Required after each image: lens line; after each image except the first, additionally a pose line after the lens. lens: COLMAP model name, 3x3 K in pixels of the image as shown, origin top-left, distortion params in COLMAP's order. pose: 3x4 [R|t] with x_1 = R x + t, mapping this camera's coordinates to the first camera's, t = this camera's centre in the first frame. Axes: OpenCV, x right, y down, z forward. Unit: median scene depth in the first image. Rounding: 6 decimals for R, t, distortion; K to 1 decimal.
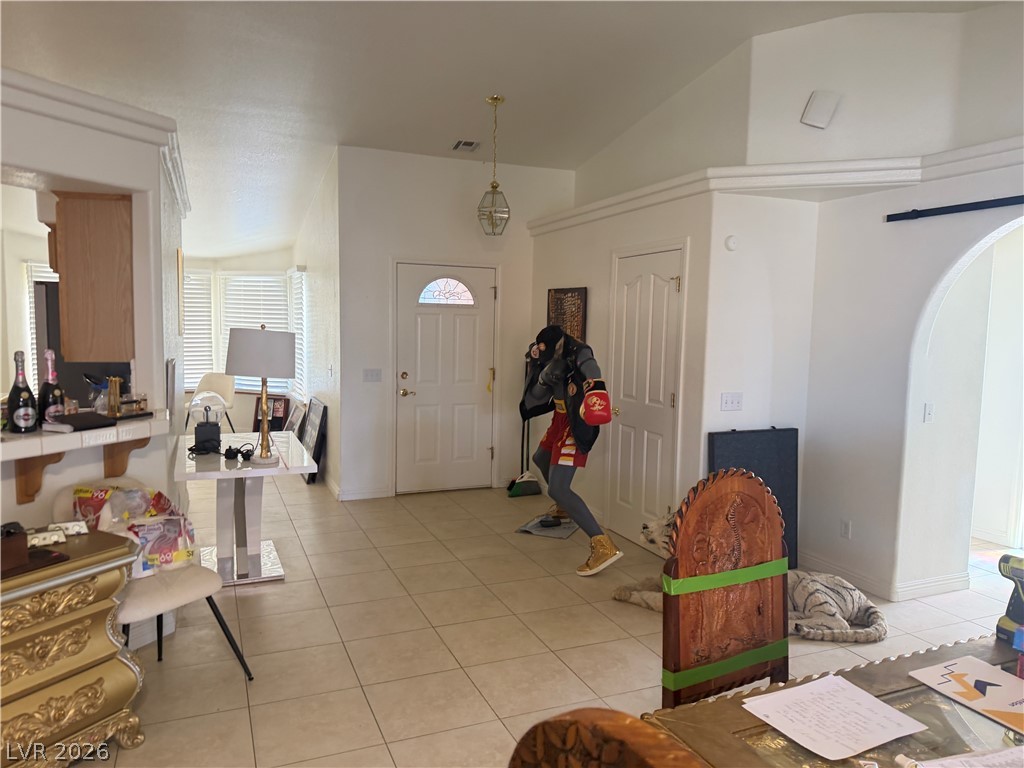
lens RADIAL K [[726.8, 0, 513.7], [0, 726.8, 387.3], [0, 0, 1]] dist [0.022019, -0.030970]
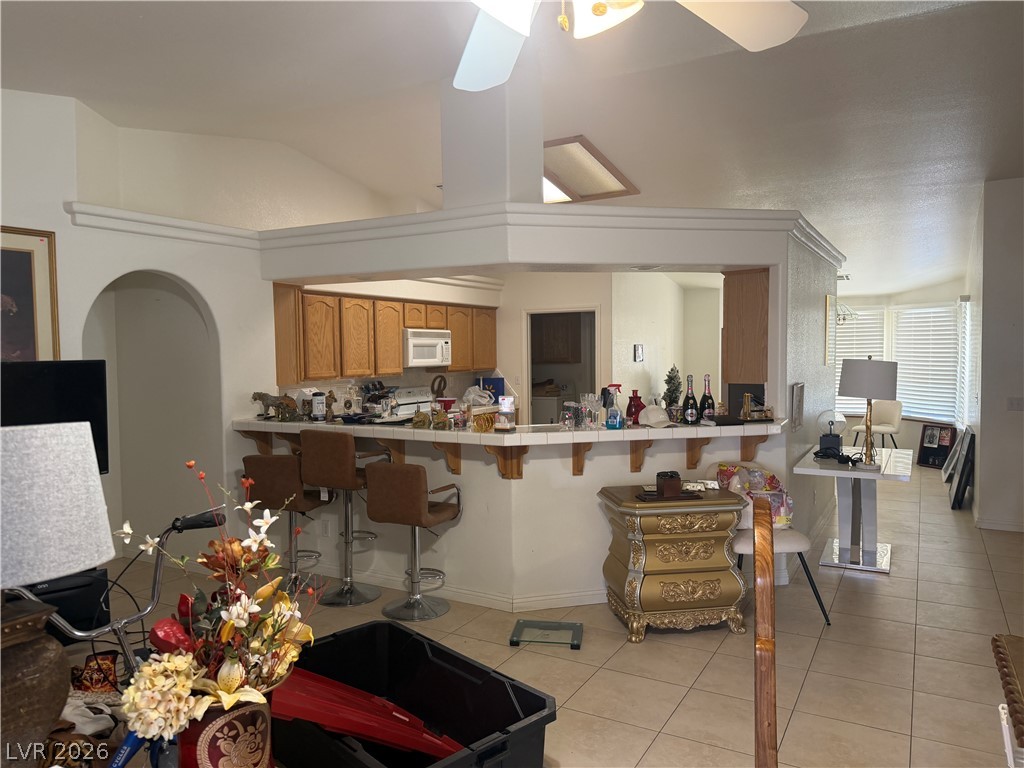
lens RADIAL K [[726.8, 0, 512.5], [0, 726.8, 389.7], [0, 0, 1]] dist [0.022019, -0.030970]
pose [[0.607289, 0.019005, -0.794253, 0.356258], [-0.049933, 0.998650, -0.014283, 0.025028], [0.792910, 0.048334, 0.607419, -0.296611]]
